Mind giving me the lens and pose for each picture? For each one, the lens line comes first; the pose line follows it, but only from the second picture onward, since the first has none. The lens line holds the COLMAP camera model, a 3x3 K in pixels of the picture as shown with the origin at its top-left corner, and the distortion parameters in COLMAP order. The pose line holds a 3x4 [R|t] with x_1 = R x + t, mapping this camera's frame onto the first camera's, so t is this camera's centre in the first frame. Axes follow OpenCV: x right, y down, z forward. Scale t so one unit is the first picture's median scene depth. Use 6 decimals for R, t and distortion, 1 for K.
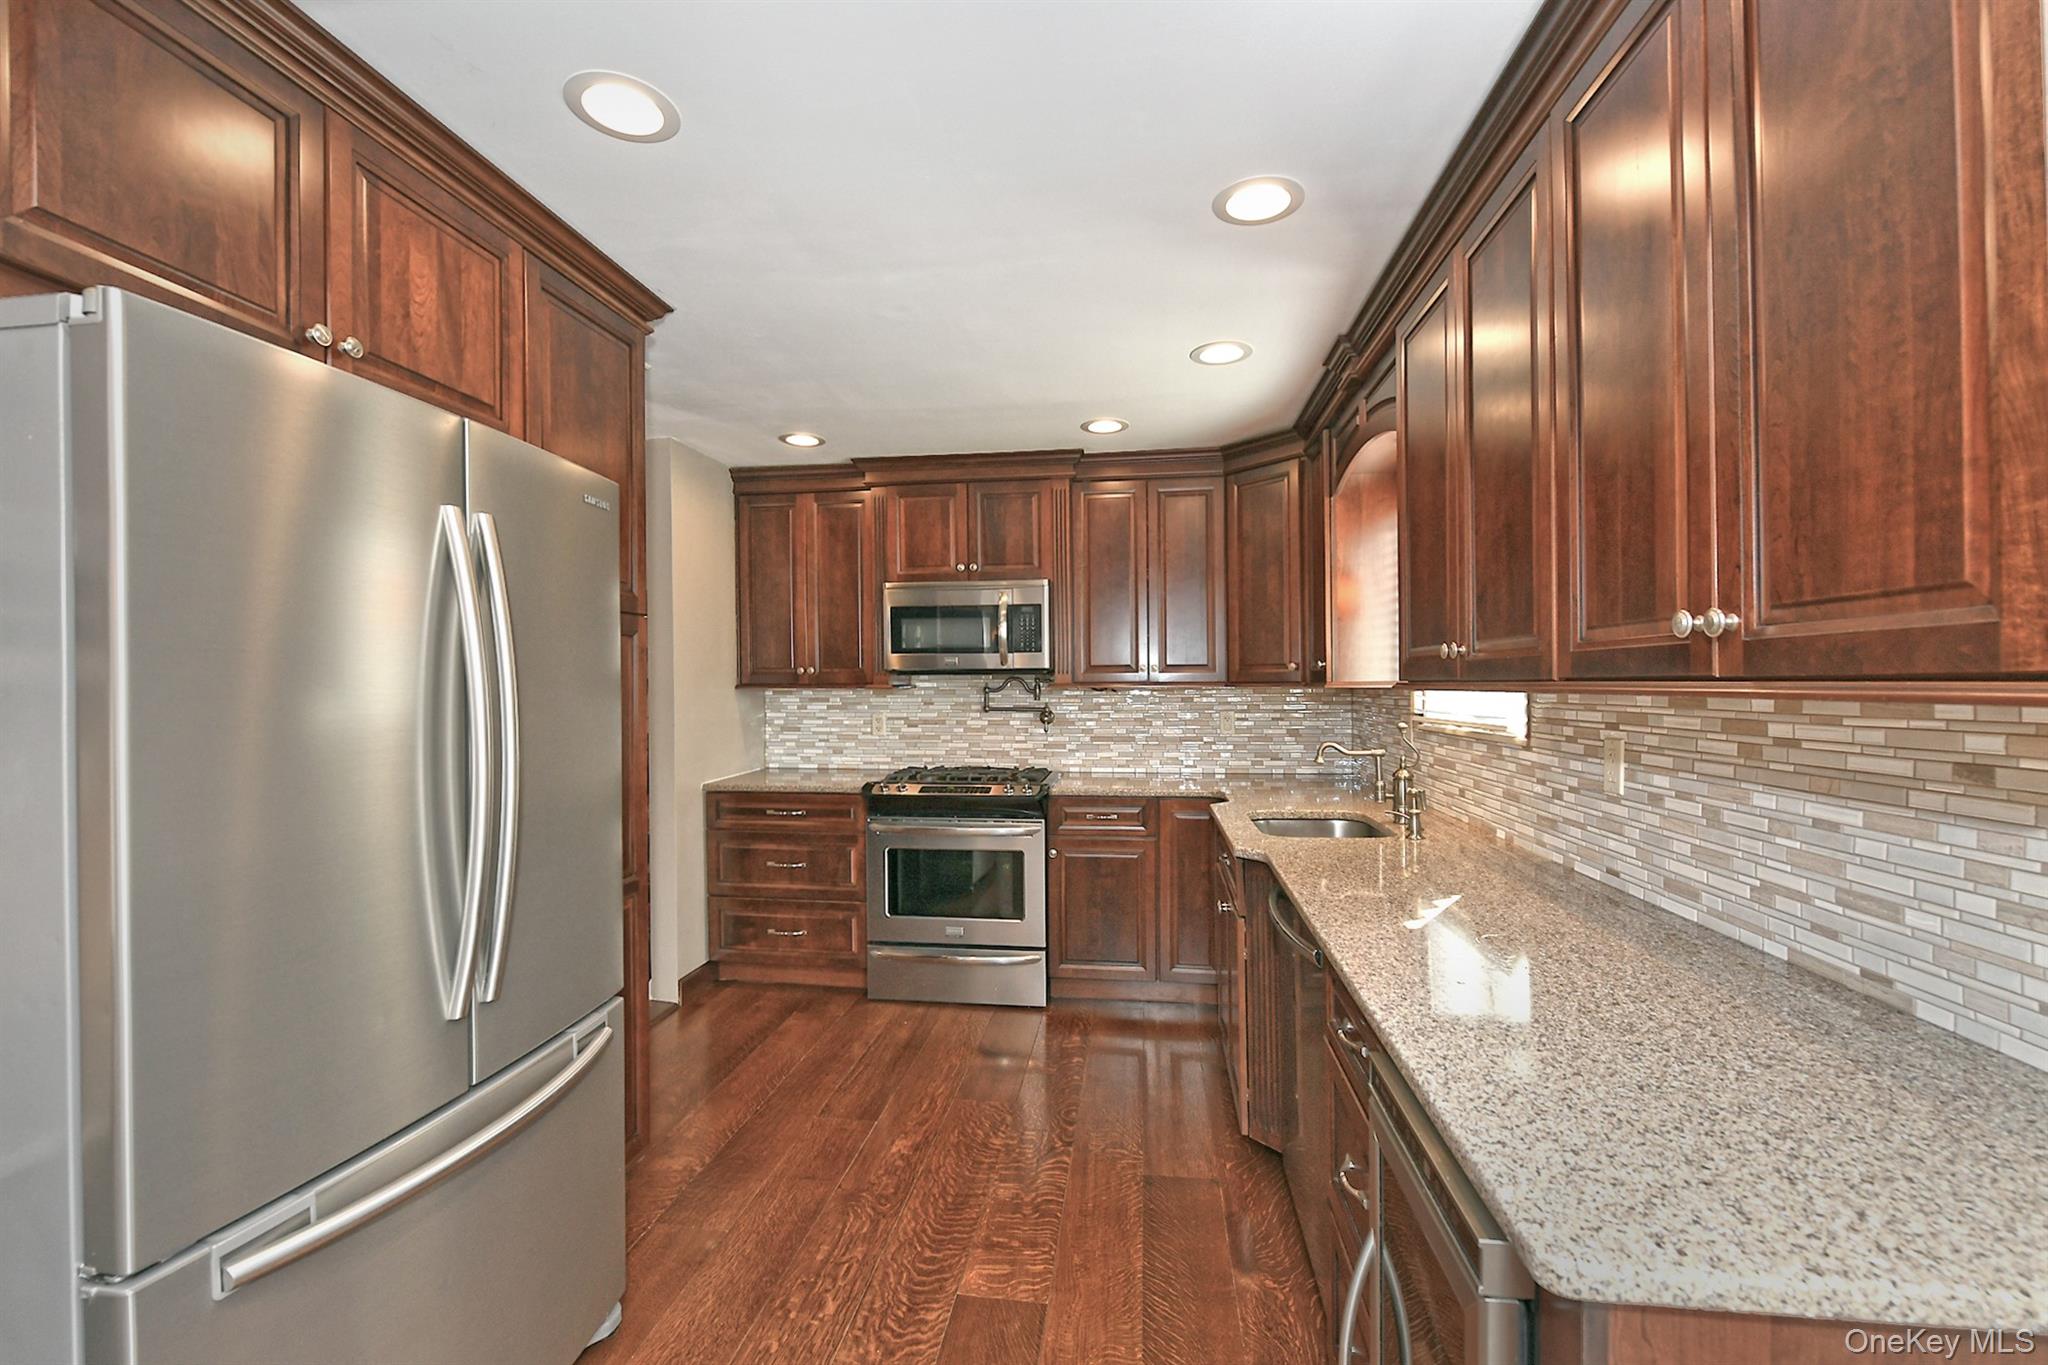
lens RADIAL K [[1101.7, 0, 1024.0], [0, 1101.7, 682.5], [0, 0, 1]] dist [-0.000930, -0.000178]
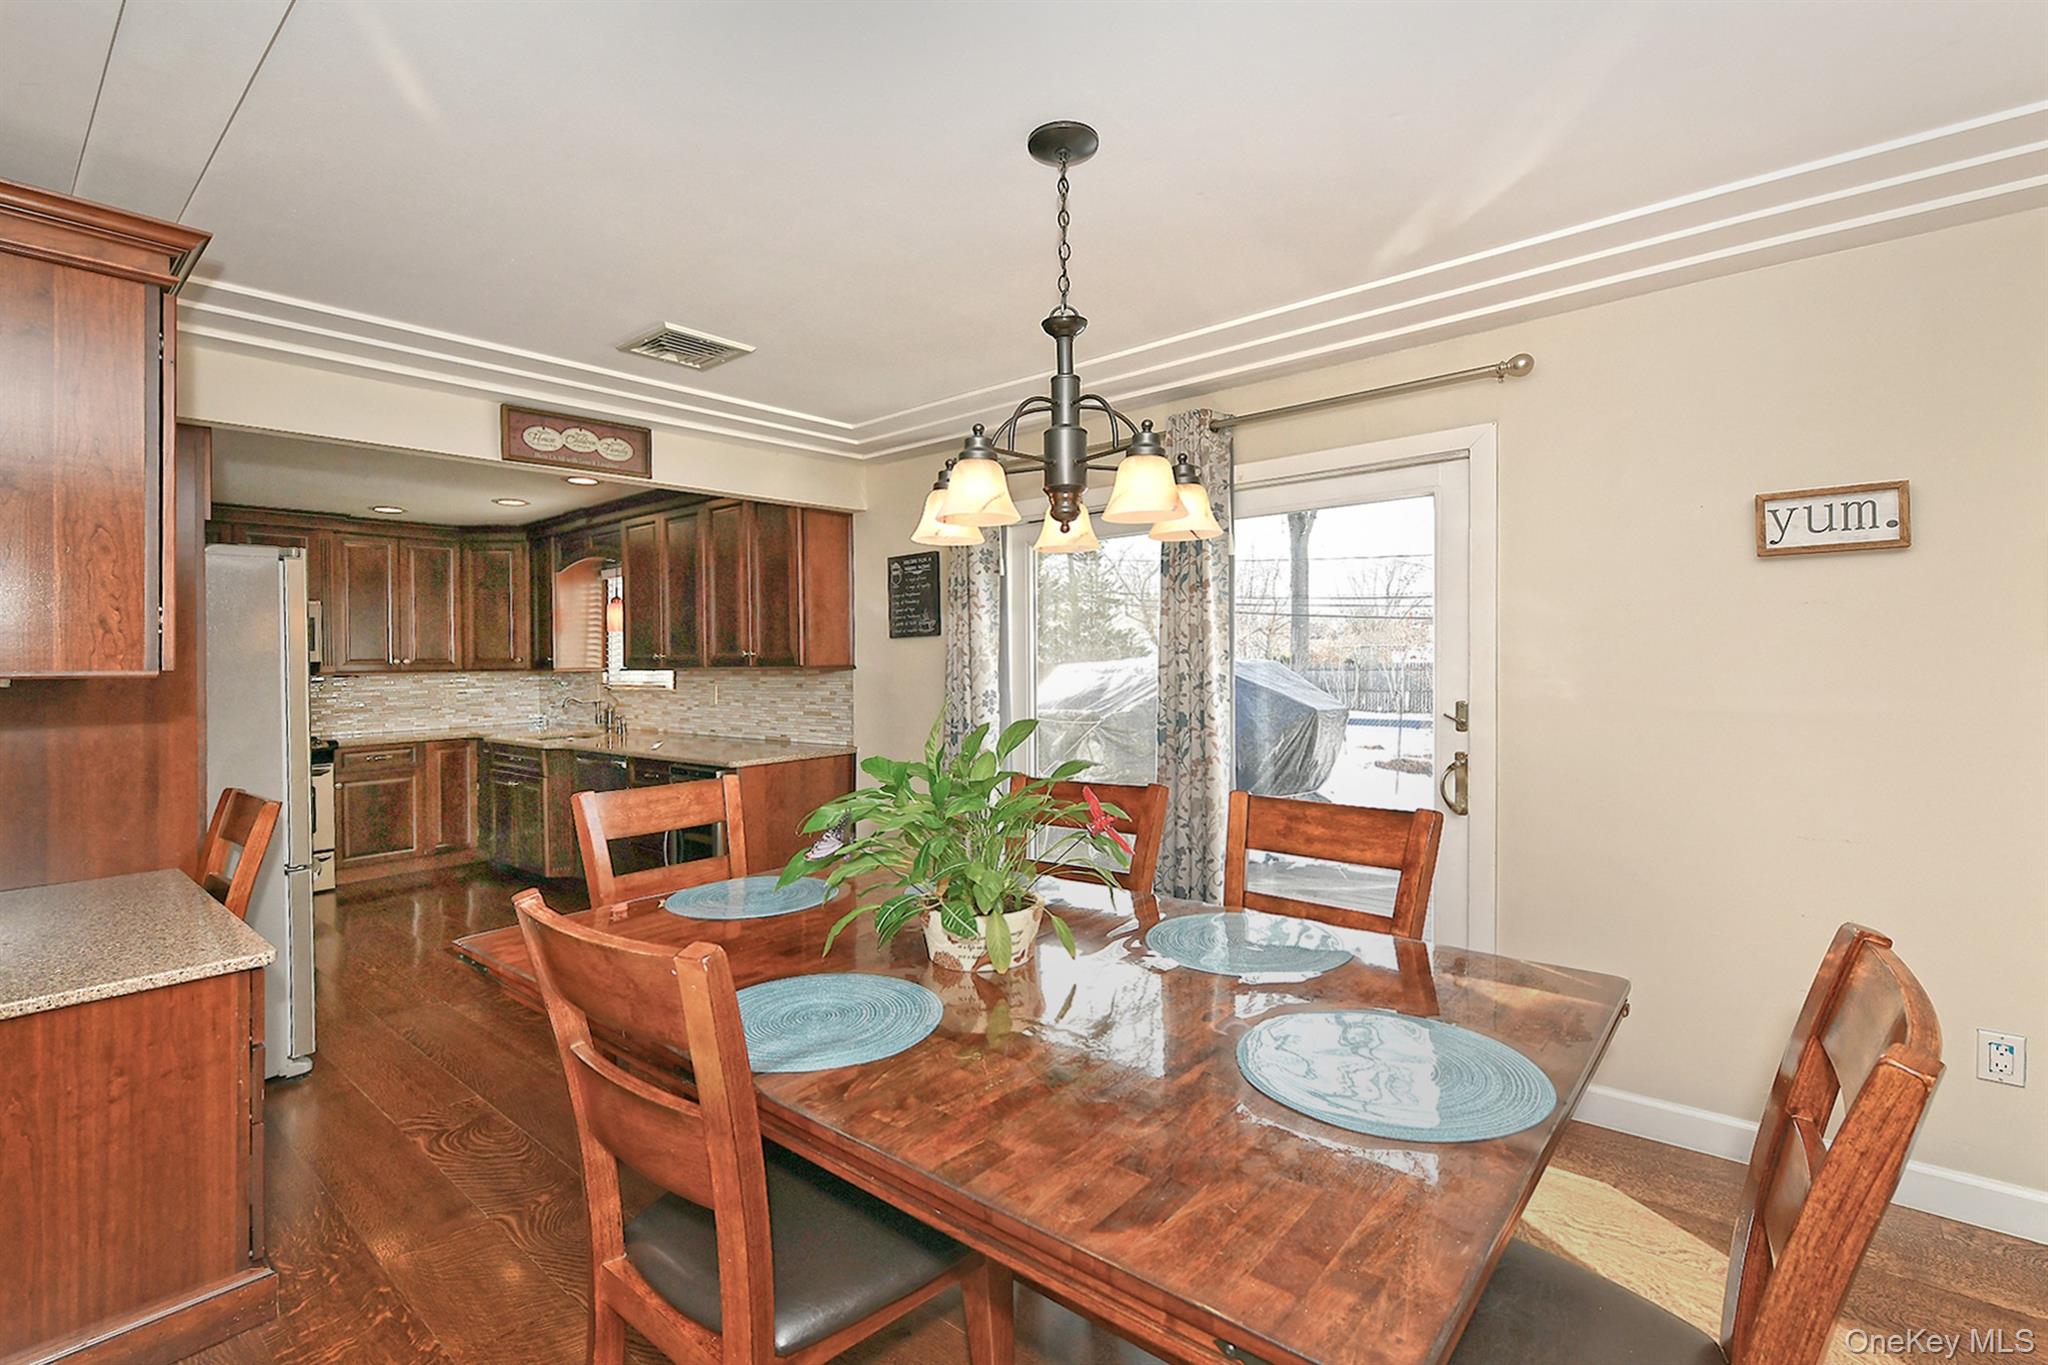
lens RADIAL K [[920.6, 0, 1021.5], [0, 920.6, 654.6], [0, 0, 1]] dist [0.000077, 0.000631]
pose [[0.623238, -0.001629, 0.782030, -0.379995], [0.012403, 0.999893, -0.007803, -0.001316], [-0.781934, 0.014563, 0.623192, -0.514135]]
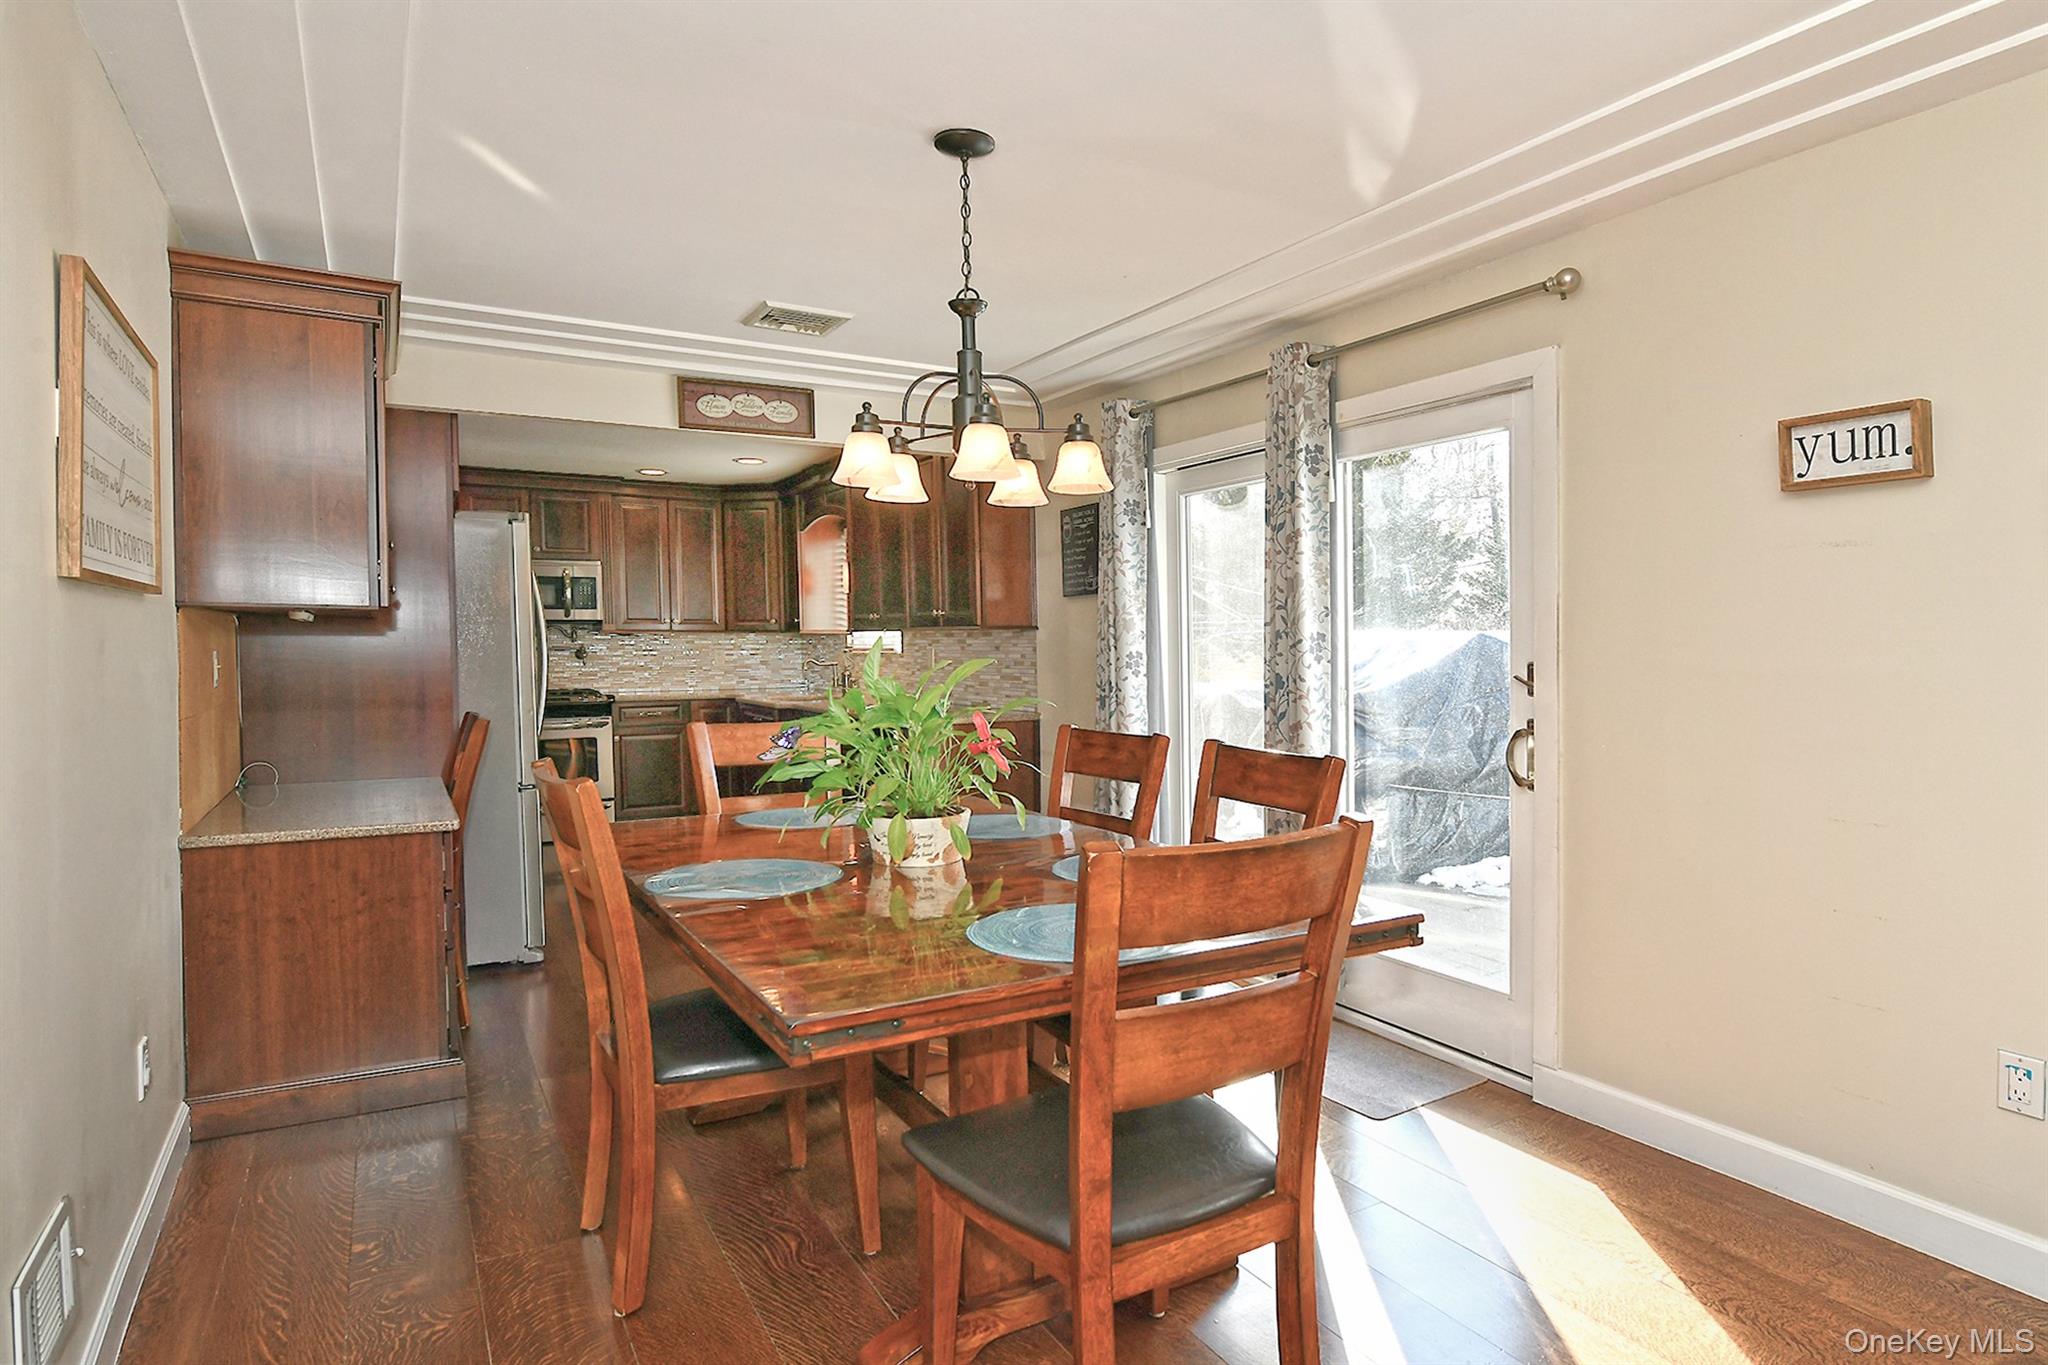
lens RADIAL K [[1150.1, 0, 1024.0], [0, 1150.1, 682.5], [0, 0, 1]] dist [-0.001551, 0.027788]
pose [[0.851327, -0.014578, 0.524433, -0.345753], [-0.005820, 0.999290, 0.037226, 0.011376], [-0.524603, -0.034744, 0.850638, -0.702967]]
